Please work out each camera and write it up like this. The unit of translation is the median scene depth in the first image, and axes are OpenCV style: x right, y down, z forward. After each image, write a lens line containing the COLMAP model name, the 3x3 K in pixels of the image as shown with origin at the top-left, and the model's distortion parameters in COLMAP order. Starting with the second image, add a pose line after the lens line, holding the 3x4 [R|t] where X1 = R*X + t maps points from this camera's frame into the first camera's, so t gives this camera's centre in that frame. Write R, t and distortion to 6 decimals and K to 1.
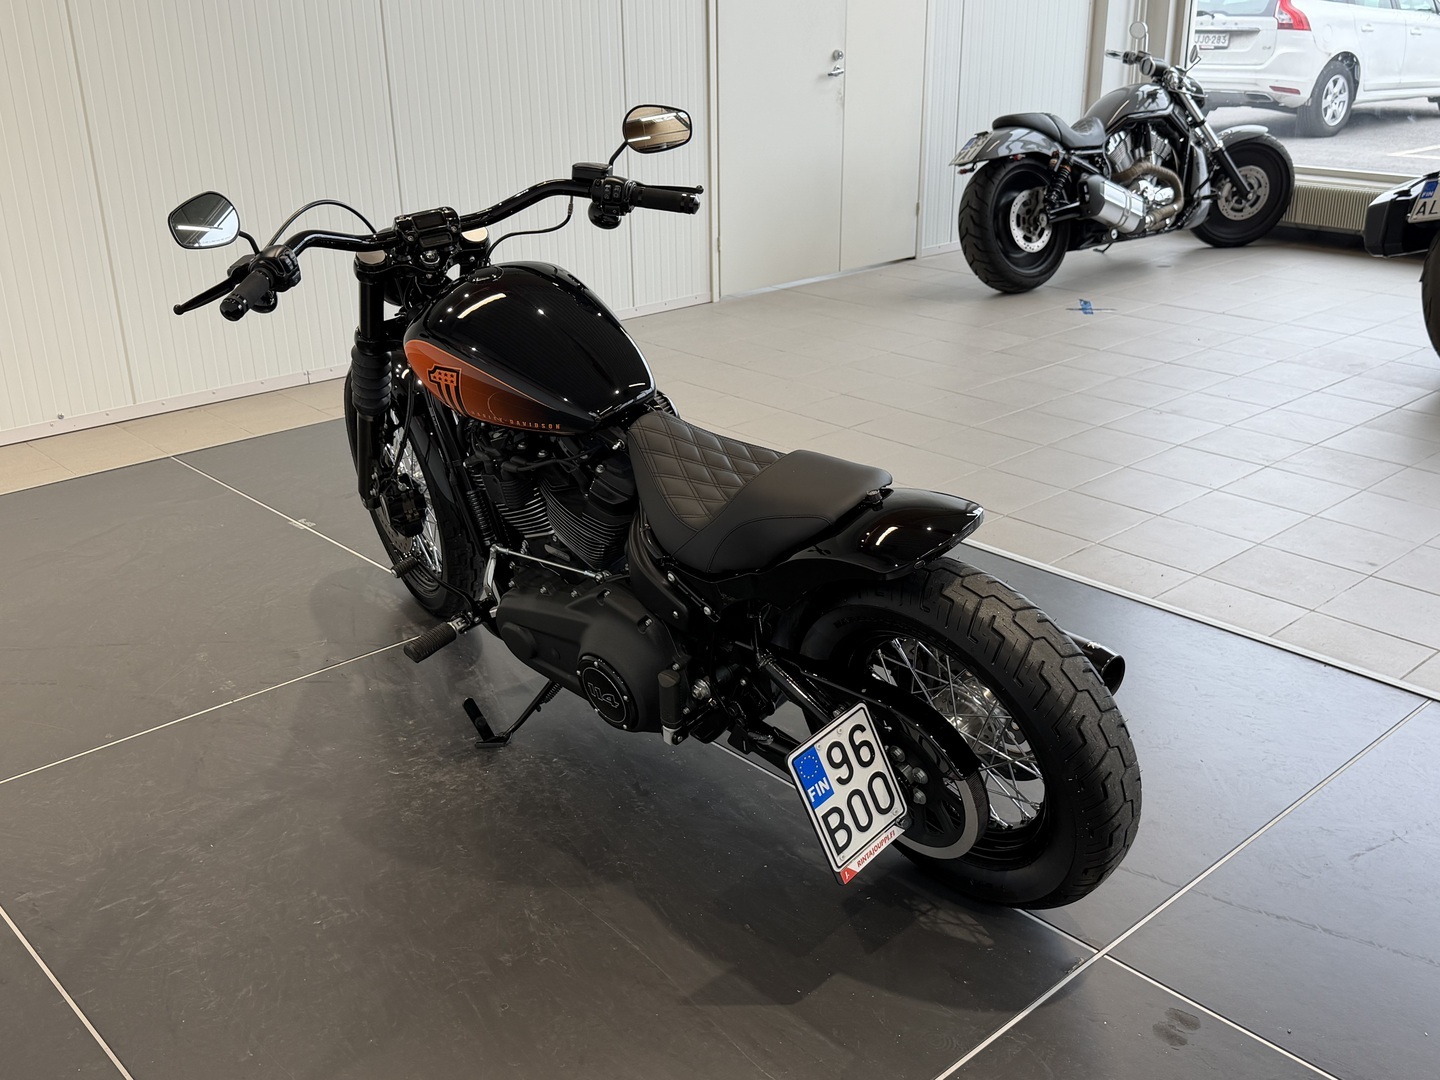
lens RADIAL K [[1440.7, 0, 720.0], [0, 1440.7, 540.0], [0, 0, 1]] dist [0.108115, -0.002748]
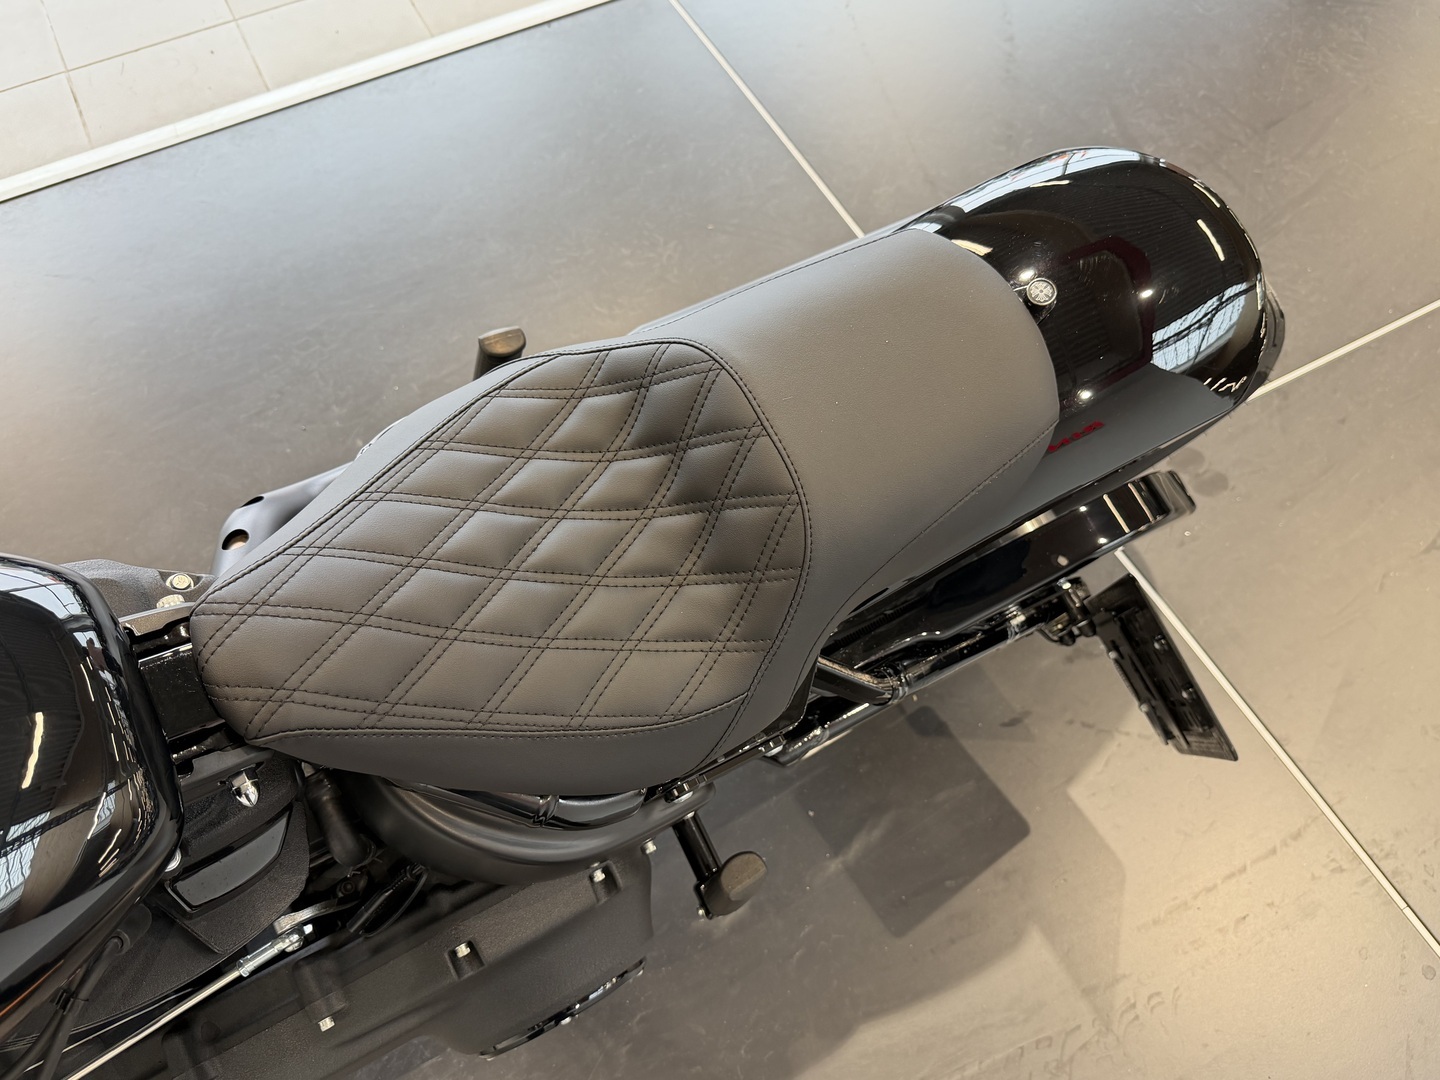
lens RADIAL K [[1095.8, 0, 720.0], [0, 1095.8, 540.0], [0, 0, 1]] dist [0.042580, -0.068183]
pose [[0.256367, -0.838345, 0.481096, -0.099147], [0.356450, 0.544649, 0.759145, -0.204604], [-0.898454, -0.023132, 0.438458, 0.717243]]
